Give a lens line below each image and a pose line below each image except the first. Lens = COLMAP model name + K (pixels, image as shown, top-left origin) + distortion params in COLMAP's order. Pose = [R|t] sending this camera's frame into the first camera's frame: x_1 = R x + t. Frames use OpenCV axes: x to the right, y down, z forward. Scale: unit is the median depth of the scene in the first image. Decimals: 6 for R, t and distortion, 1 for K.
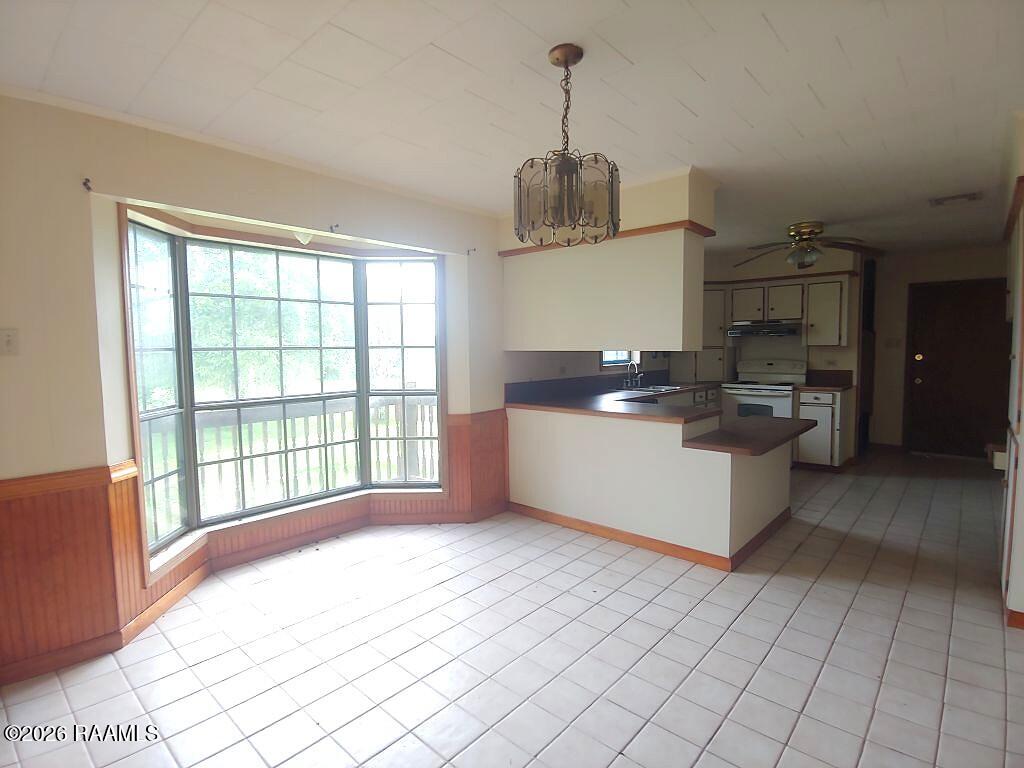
lens RADIAL K [[509.4, 0, 501.5], [0, 509.4, 381.8], [0, 0, 1]] dist [-0.027559, -0.000566]
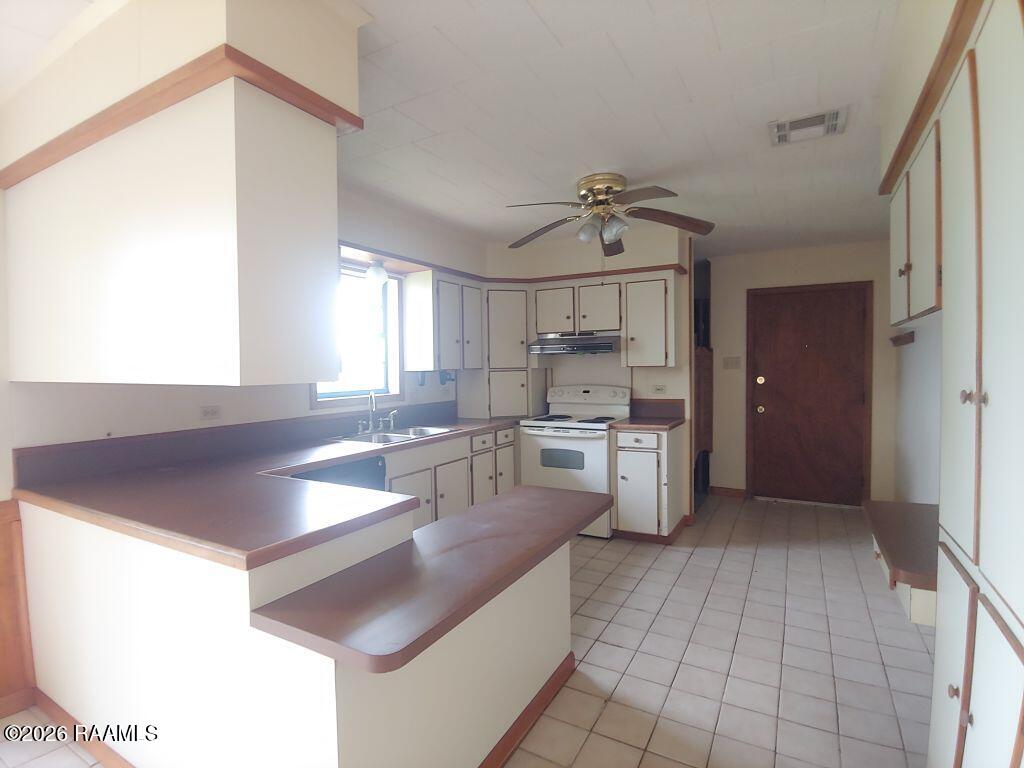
lens RADIAL K [[509.4, 0, 519.1], [0, 509.4, 383.3], [0, 0, 1]] dist [-0.027559, -0.000566]
pose [[0.968162, -0.010486, 0.250105, 0.271725], [0.019638, 0.999225, -0.034127, -0.025481], [-0.249554, 0.037952, 0.967617, 0.328405]]
